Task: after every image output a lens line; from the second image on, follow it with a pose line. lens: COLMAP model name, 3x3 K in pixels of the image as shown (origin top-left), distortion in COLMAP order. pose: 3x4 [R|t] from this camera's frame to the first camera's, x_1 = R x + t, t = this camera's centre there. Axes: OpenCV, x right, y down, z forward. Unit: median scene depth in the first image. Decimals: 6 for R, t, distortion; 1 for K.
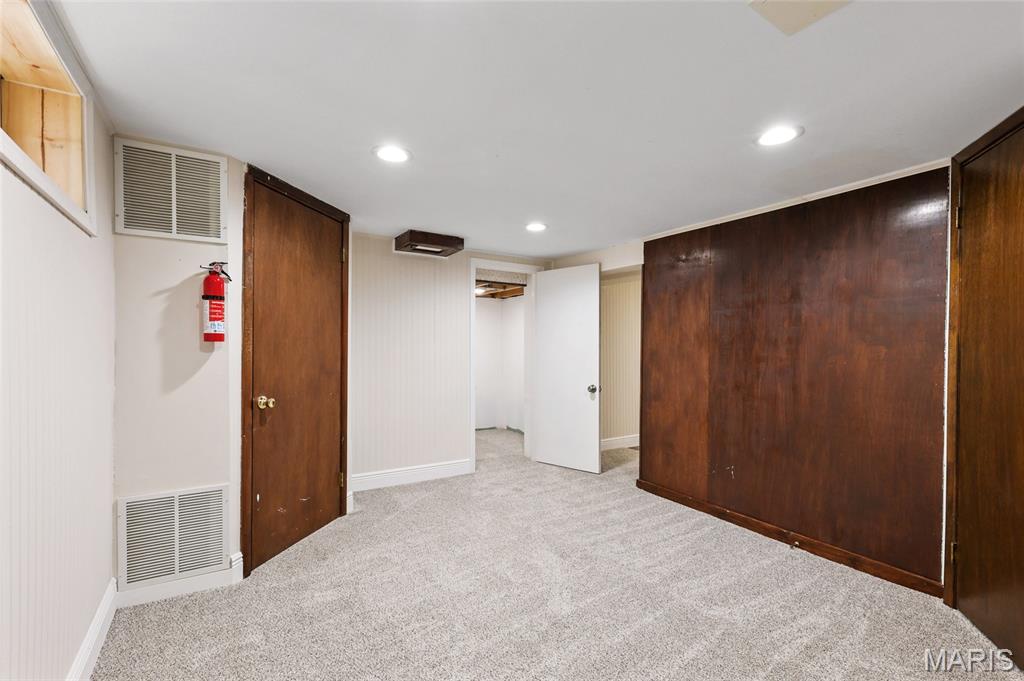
lens RADIAL K [[462.2, 0, 513.7], [0, 462.2, 346.0], [0, 0, 1]] dist [-0.000204, -0.000075]
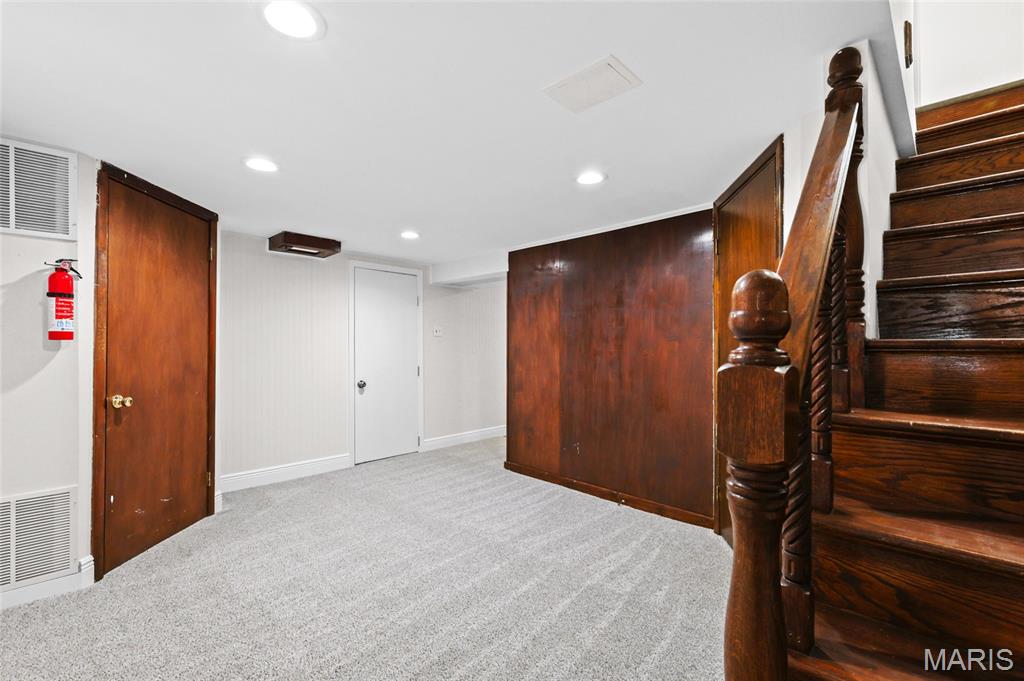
lens RADIAL K [[451.0, 0, 512.0], [0, 451.0, 340.5], [0, 0, 1]] dist [0.002415, -0.000262]
pose [[0.973080, -0.004553, 0.230423, 0.050165], [0.007042, 0.999925, -0.009978, 0.006687], [-0.230360, 0.011332, 0.973039, -0.124643]]
